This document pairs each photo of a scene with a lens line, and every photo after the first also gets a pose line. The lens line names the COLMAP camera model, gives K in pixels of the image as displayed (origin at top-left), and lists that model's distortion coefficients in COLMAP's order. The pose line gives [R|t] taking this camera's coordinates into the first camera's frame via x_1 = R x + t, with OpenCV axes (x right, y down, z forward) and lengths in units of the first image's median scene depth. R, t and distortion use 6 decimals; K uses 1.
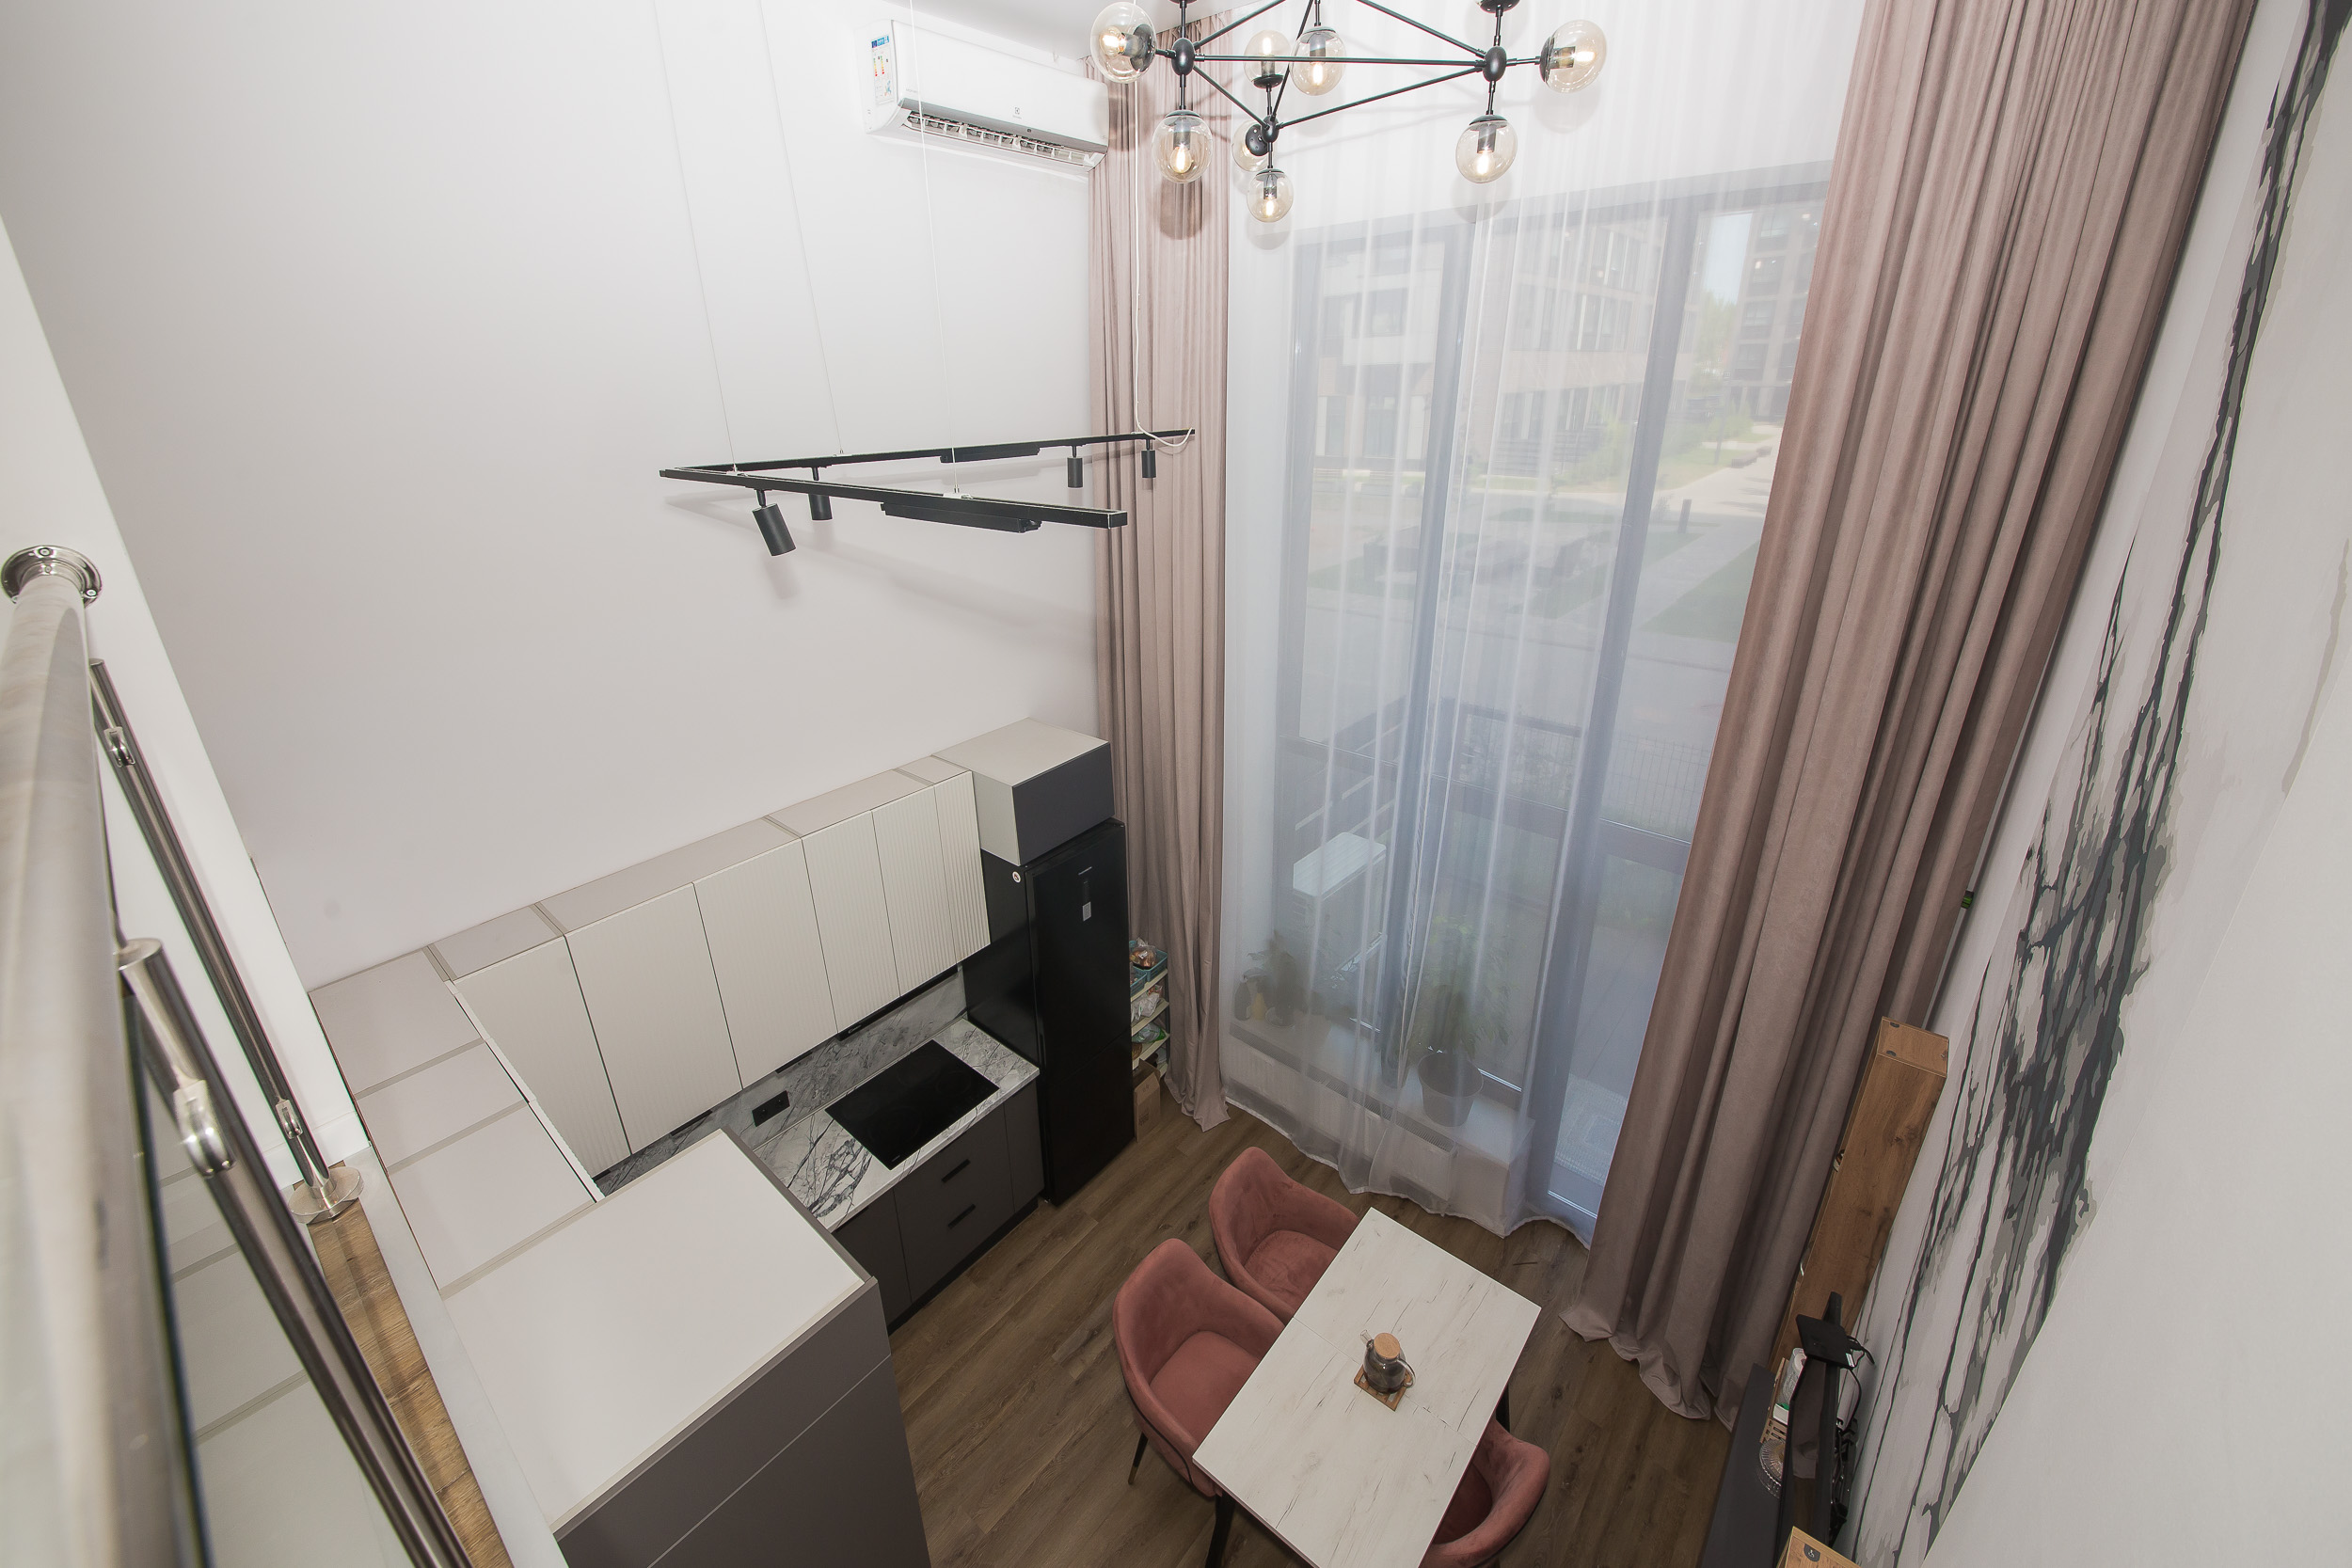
lens RADIAL K [[894.8, 0, 1156.5], [0, 894.8, 708.6], [0, 0, 1]] dist [0.000658, -0.014589]
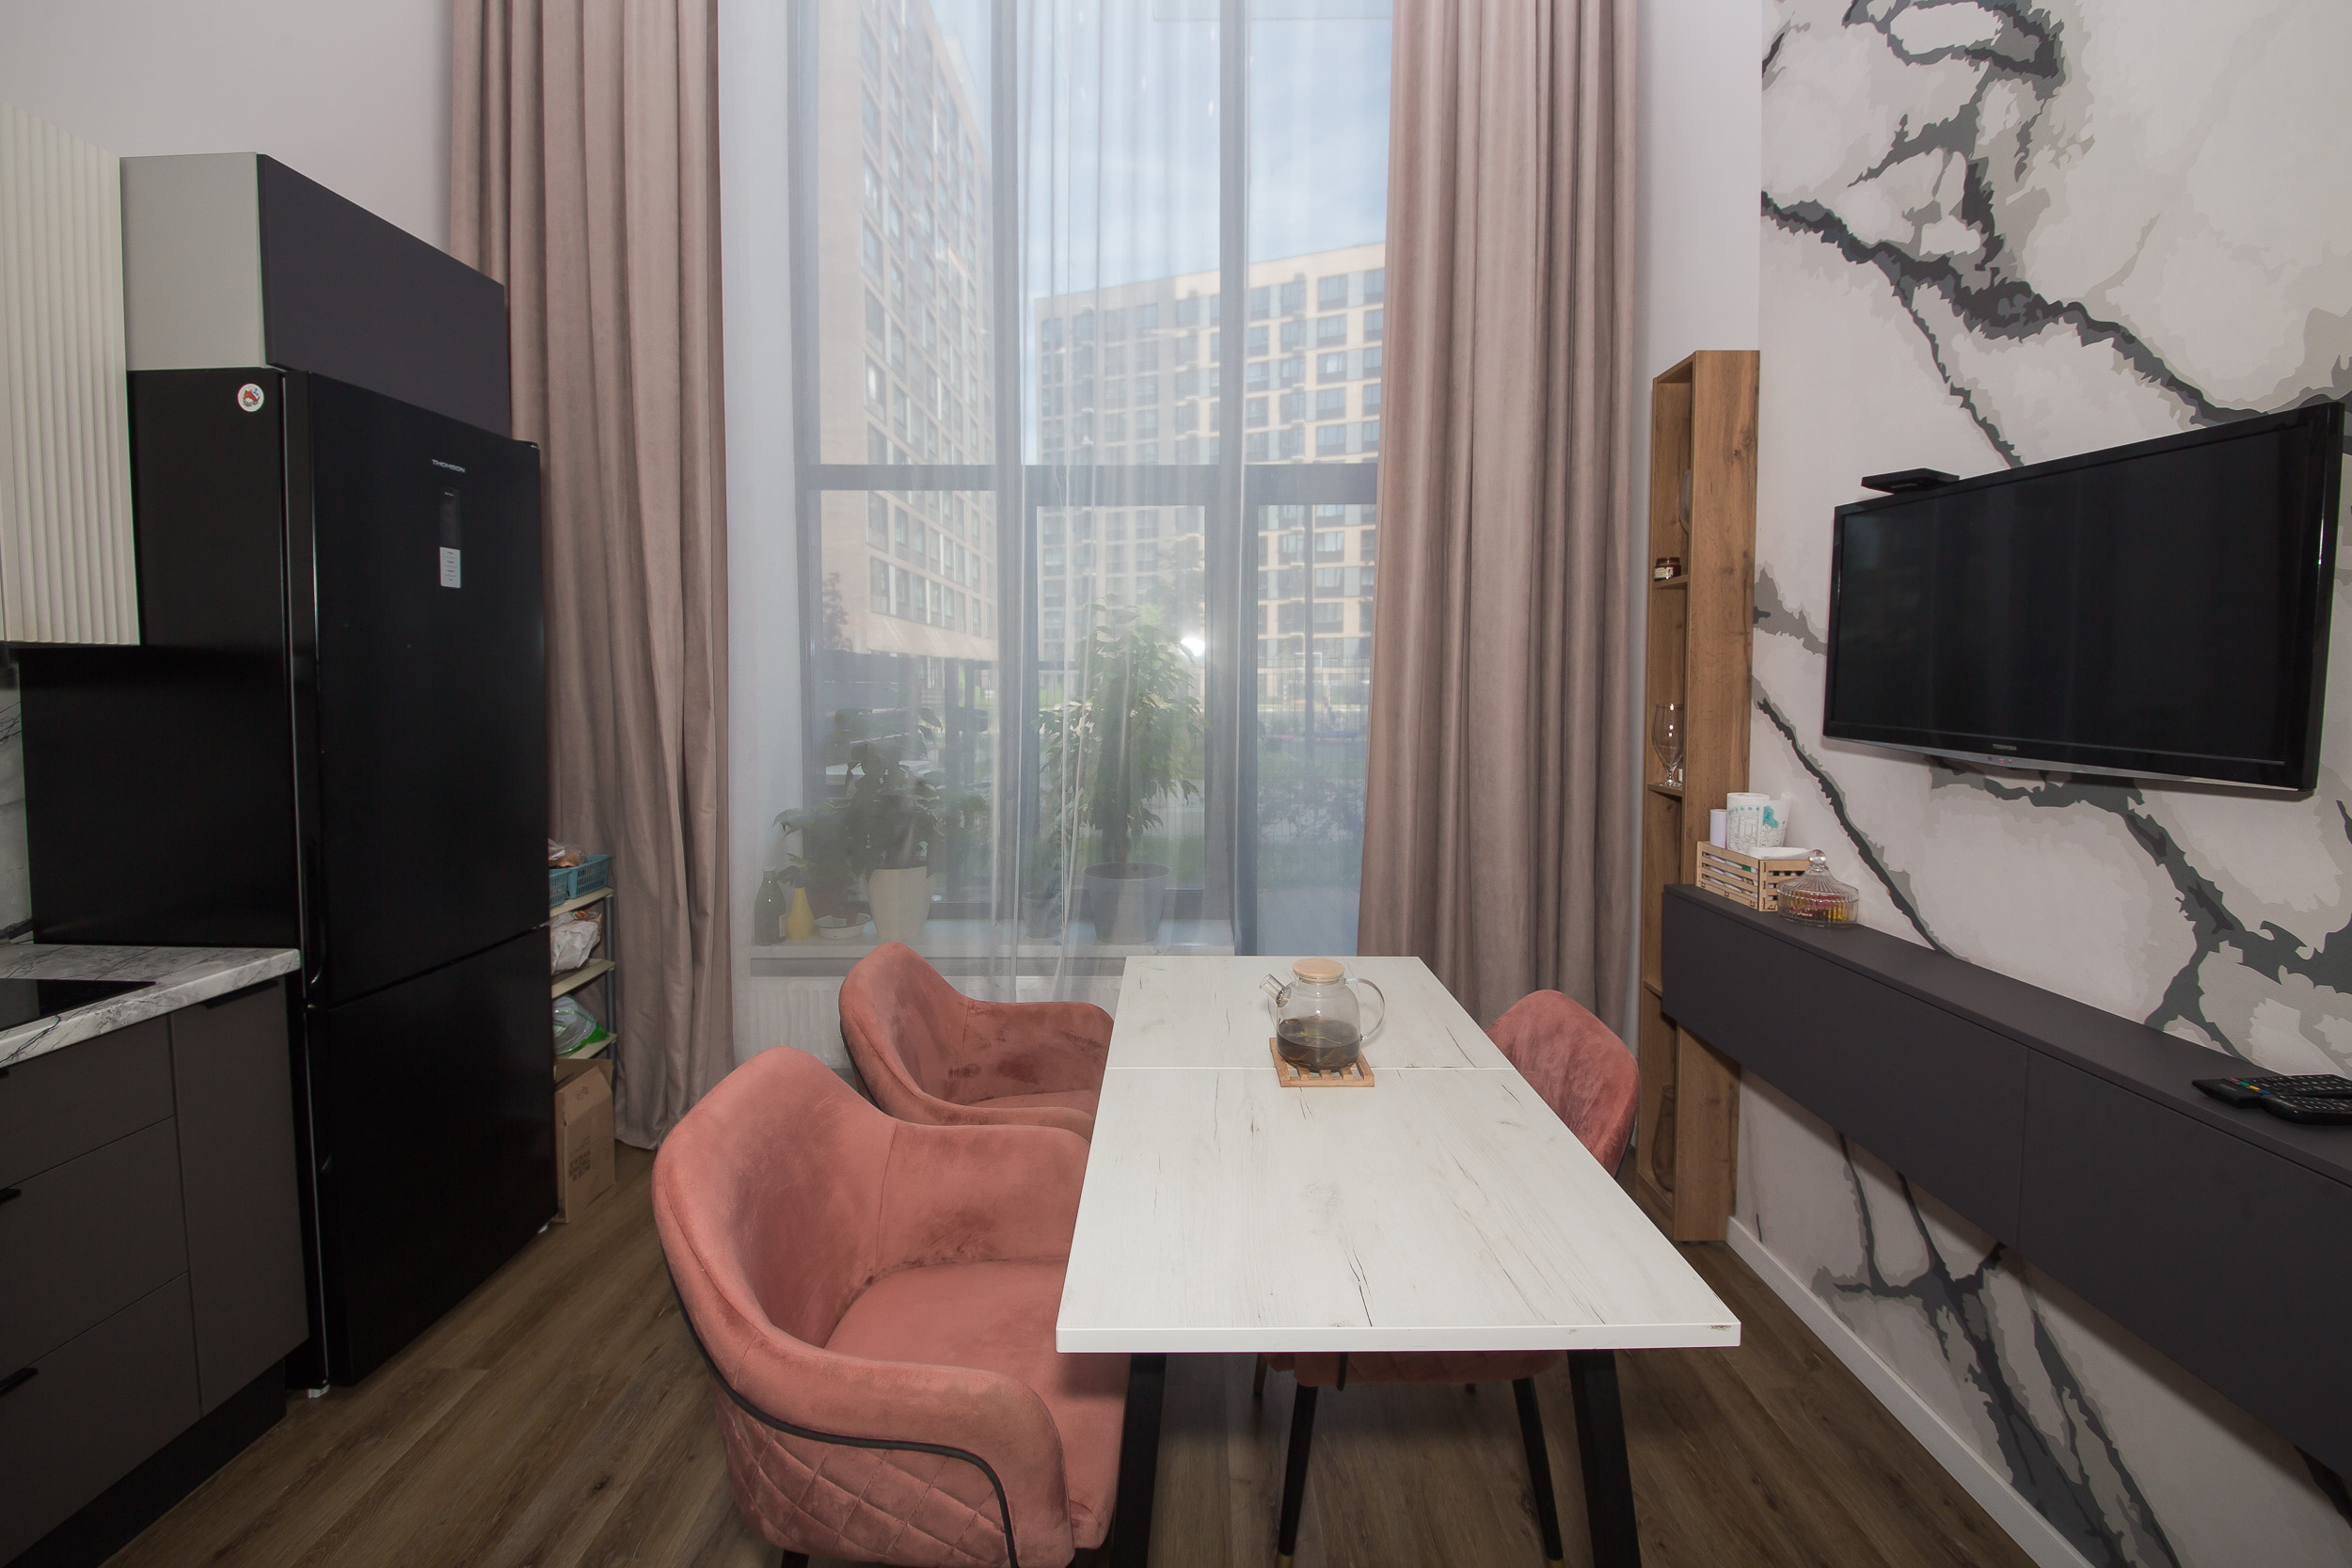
lens RADIAL K [[890.3, 0, 1177.8], [0, 890.3, 725.6], [0, 0, 1]] dist [-0.000781, -0.007277]
pose [[0.765645, -0.010713, 0.643174, -0.087615], [0.205903, 0.951337, -0.229265, 0.498972], [-0.609419, 0.307967, 0.730592, 0.468538]]
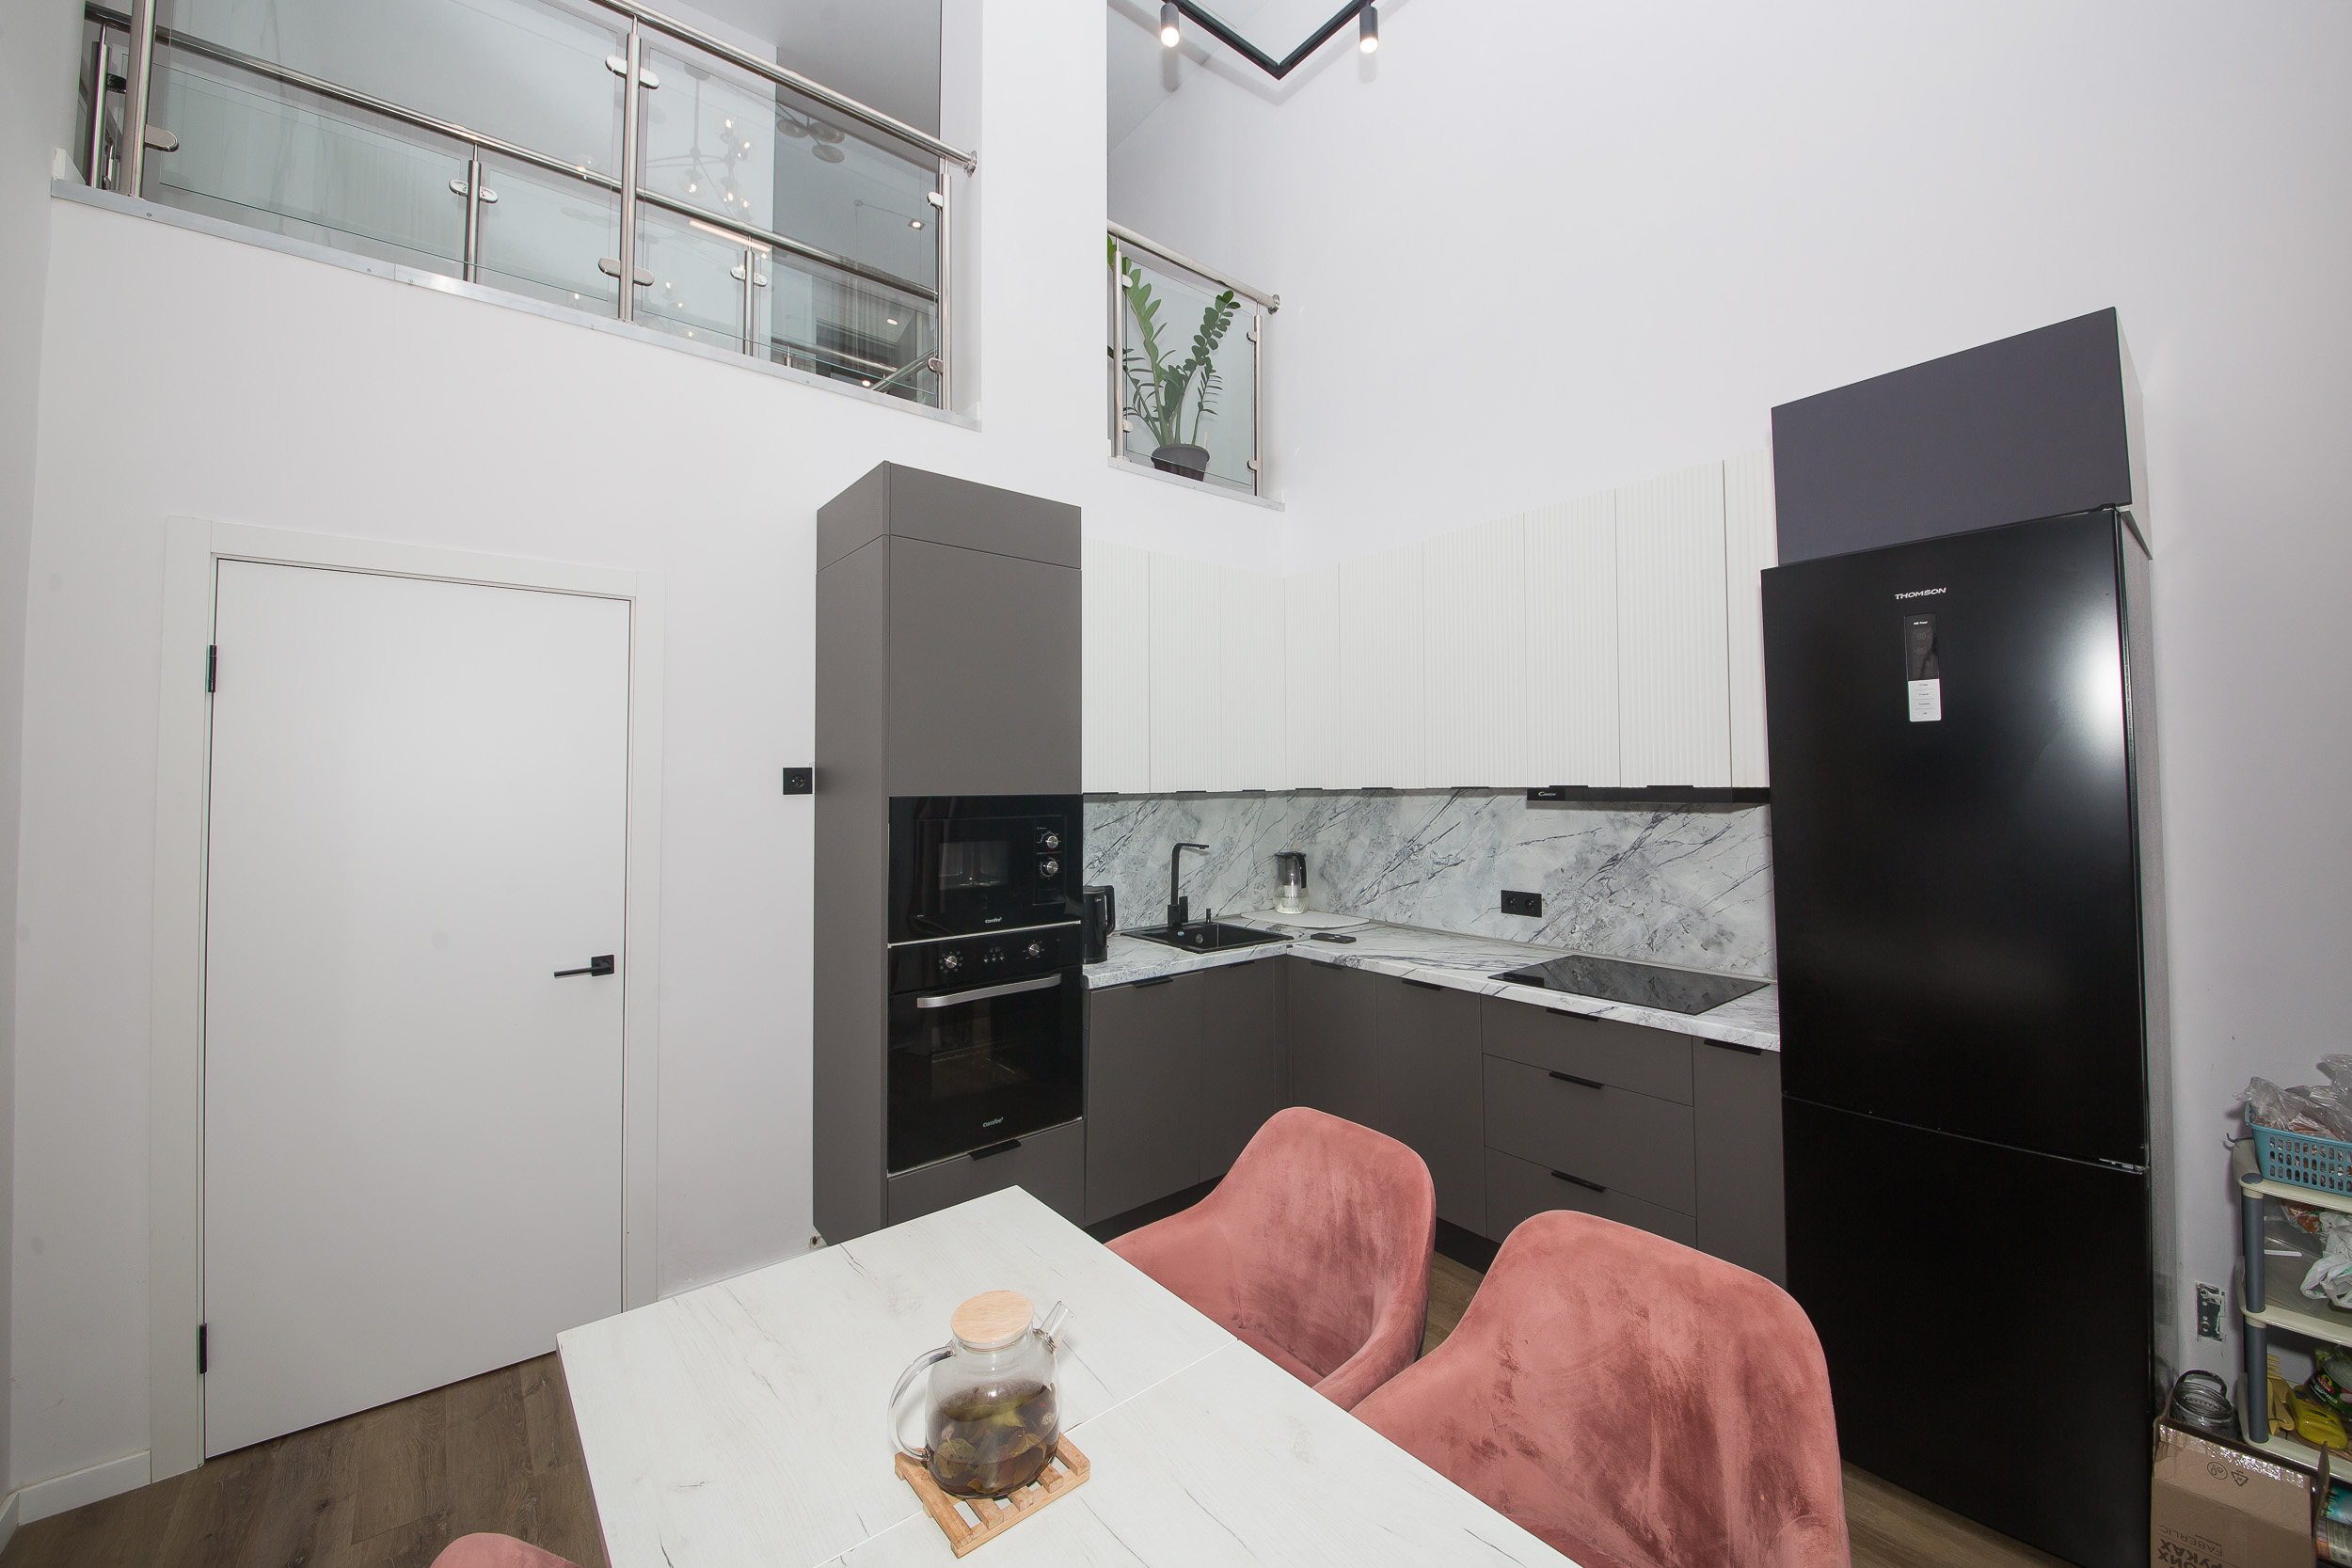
lens RADIAL K [[889.0, 0, 1202.4], [0, 889.0, 751.7], [0, 0, 1]] dist [-0.000107, -0.000091]
pose [[-0.169648, -0.006610, -0.985483, 0.414504], [-0.325225, 0.944332, 0.049652, 0.349546], [0.930295, 0.328927, -0.162354, 0.768548]]
